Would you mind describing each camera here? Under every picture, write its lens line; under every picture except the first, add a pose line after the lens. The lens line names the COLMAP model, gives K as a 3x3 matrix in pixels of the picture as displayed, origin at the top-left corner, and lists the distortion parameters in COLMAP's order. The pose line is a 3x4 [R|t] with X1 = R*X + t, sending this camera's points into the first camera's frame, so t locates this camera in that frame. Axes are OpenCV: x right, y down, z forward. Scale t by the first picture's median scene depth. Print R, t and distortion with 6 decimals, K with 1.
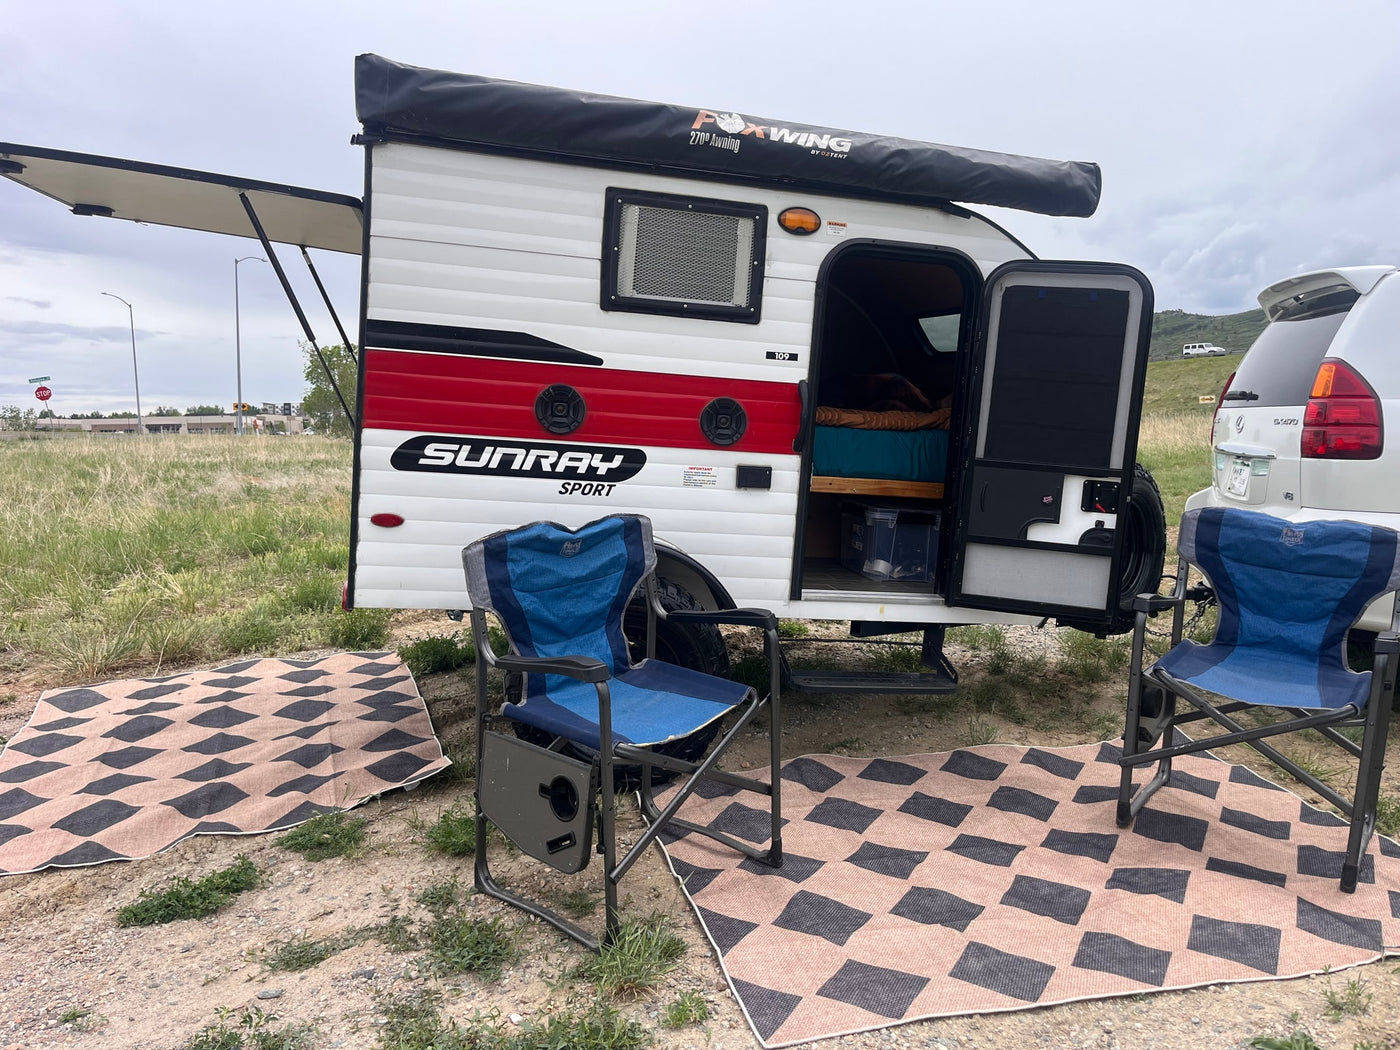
lens RADIAL K [[1060.5, 0, 705.3], [0, 1060.5, 519.0], [0, 0, 1]] dist [0.040089, -0.019670]
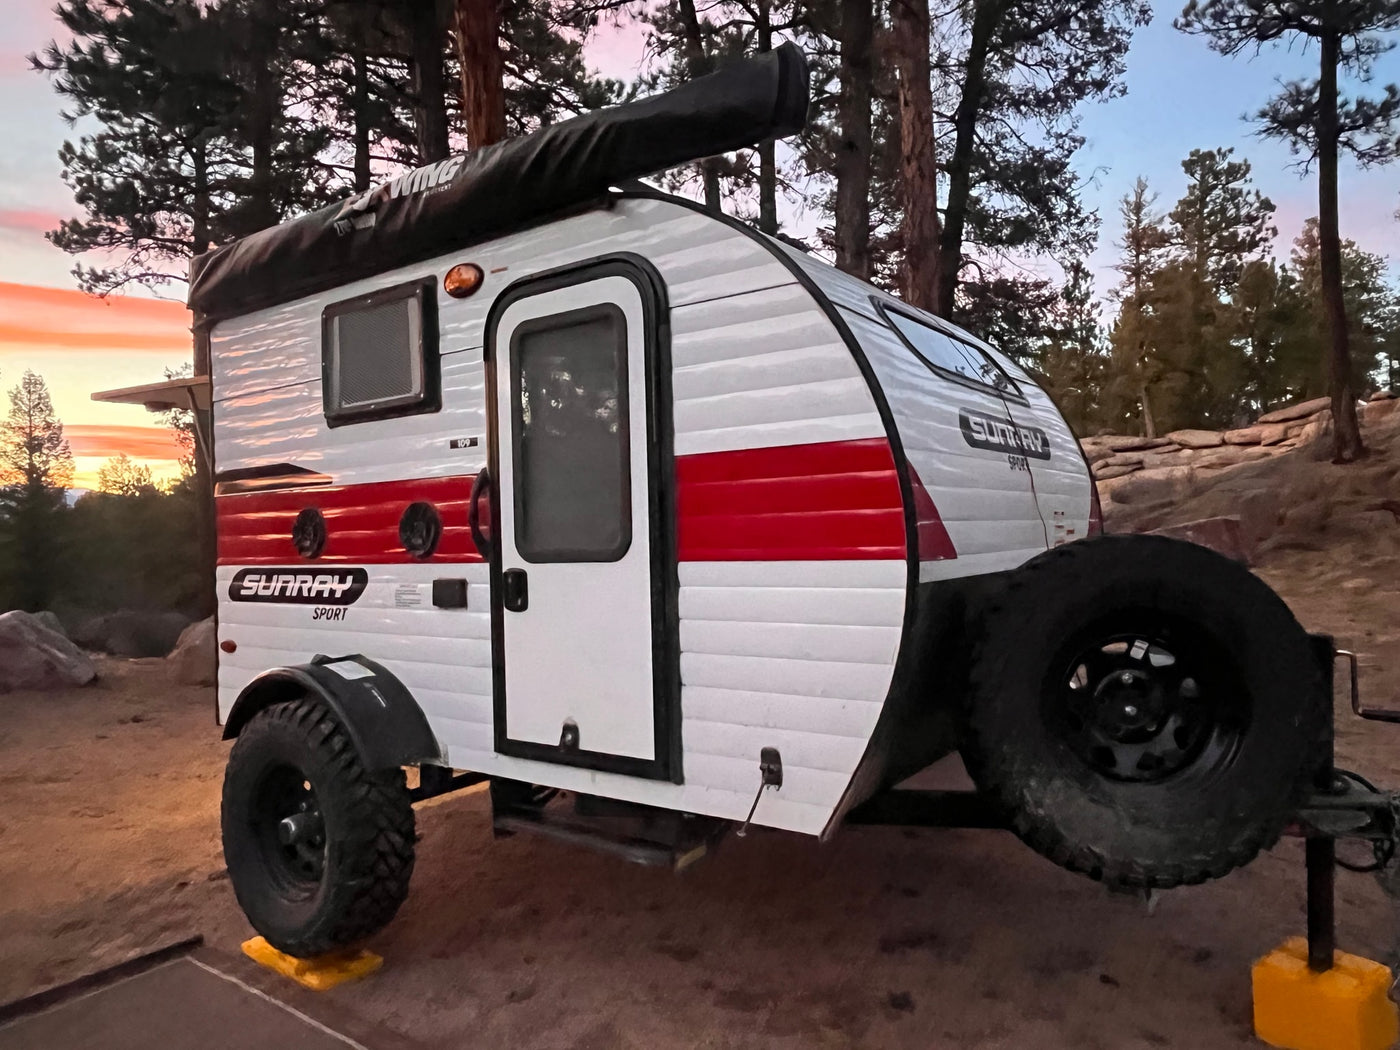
lens RADIAL K [[931.4, 0, 700.3], [0, 931.4, 529.5], [0, 0, 1]] dist [-0.004248, -0.001486]
pose [[0.651774, -0.098244, -0.752023, 0.746818], [-0.011132, 0.990228, -0.139011, 0.010008], [0.758332, 0.098976, 0.644311, 0.704966]]
